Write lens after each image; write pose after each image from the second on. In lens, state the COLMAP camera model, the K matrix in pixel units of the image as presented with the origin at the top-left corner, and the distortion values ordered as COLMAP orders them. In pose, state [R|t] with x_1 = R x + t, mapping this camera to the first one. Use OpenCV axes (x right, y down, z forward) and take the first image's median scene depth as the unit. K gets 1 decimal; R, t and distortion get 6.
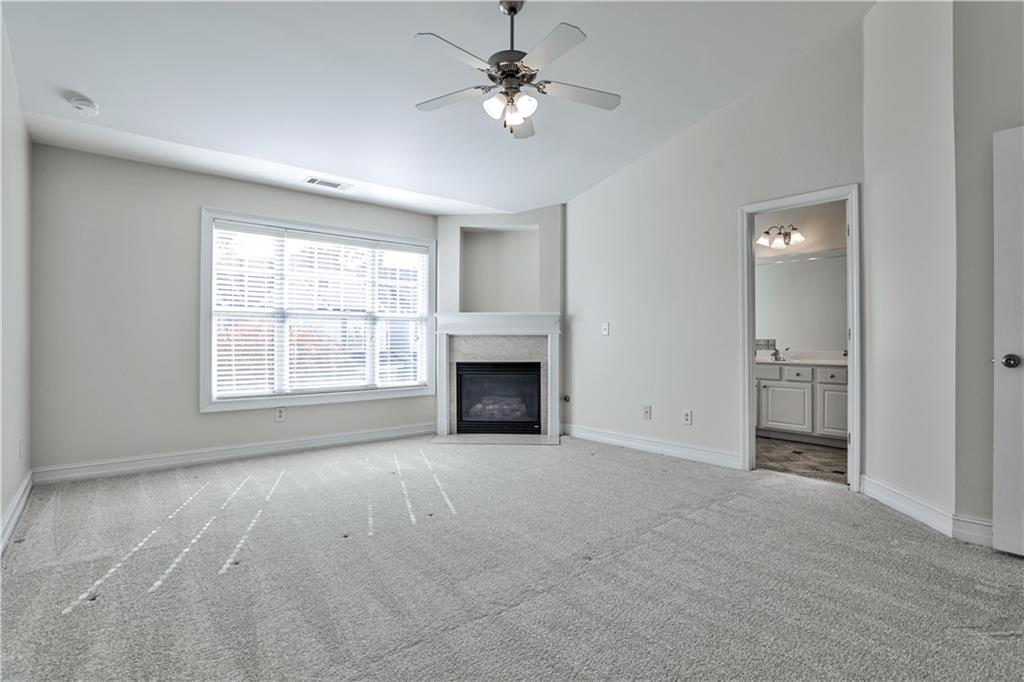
lens RADIAL K [[502.1, 0, 521.4], [0, 502.1, 336.0], [0, 0, 1]] dist [-0.019375, 0.000559]
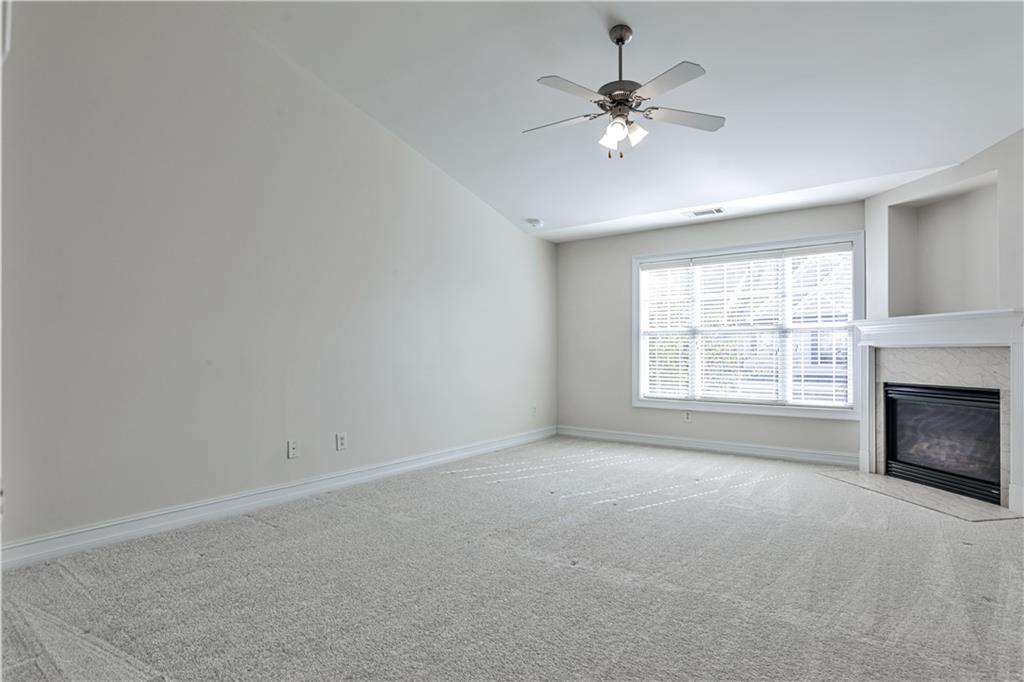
lens RADIAL K [[485.8, 0, 512.5], [0, 485.8, 351.0], [0, 0, 1]] dist [-0.020058, -0.000047]
pose [[0.246795, -0.005966, -0.969049, 0.463013], [0.004998, 0.999976, -0.004884, 0.004691], [0.969055, -0.003638, 0.246818, 0.273112]]
